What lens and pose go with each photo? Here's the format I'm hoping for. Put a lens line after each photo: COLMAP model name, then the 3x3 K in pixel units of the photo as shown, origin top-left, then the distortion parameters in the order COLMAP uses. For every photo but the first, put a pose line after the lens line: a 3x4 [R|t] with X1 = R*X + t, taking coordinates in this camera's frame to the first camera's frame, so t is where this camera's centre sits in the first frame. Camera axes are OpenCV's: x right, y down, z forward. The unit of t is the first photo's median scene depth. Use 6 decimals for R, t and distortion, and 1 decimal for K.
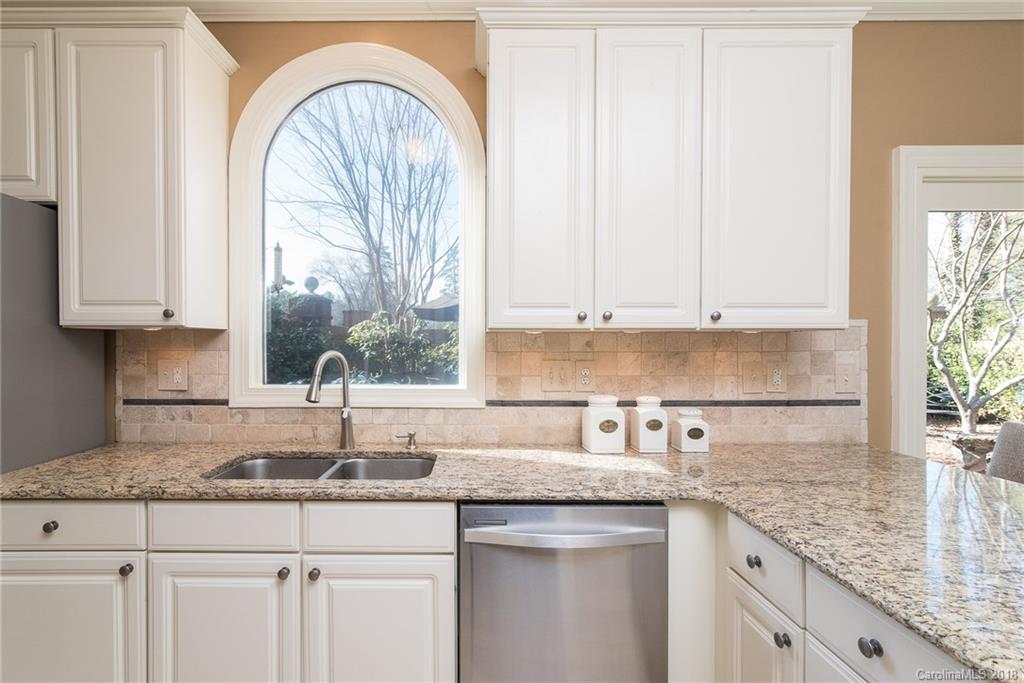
lens RADIAL K [[475.6, 0, 476.0], [0, 475.6, 344.4], [0, 0, 1]] dist [-0.002155, -0.000188]
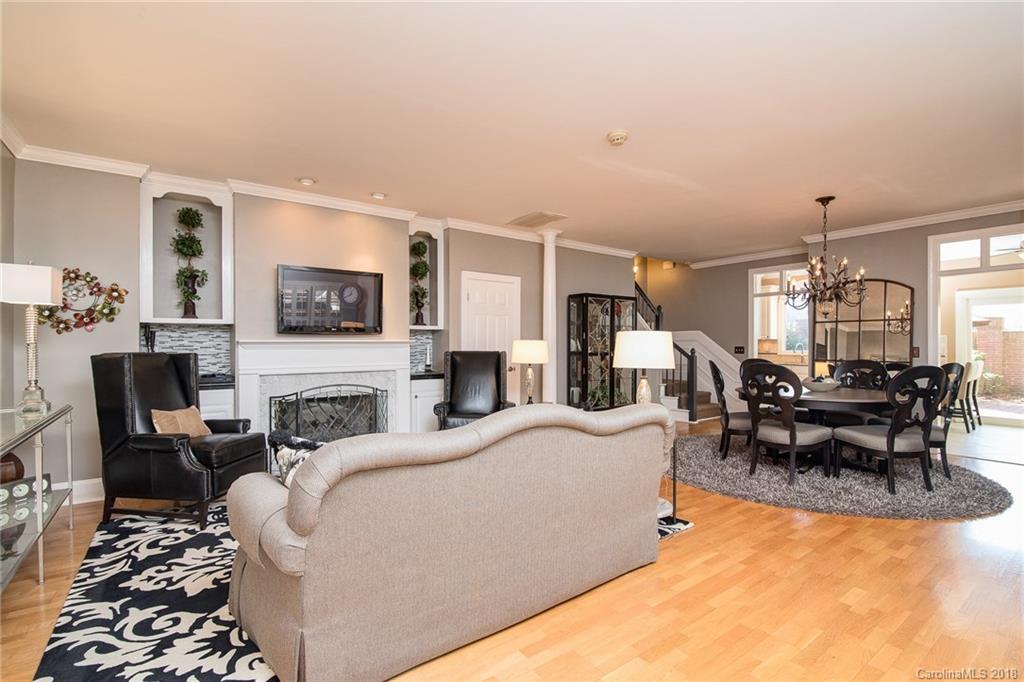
lens RADIAL K [[465.1, 0, 512.0], [0, 465.1, 341.0], [0, 0, 1]] dist [-0.011068, -0.001388]
pose [[0.593220, -0.005598, -0.805021, 1.923041], [-0.000160, 0.999975, -0.007071, 0.023685], [0.805040, 0.004324, 0.593205, -4.570822]]
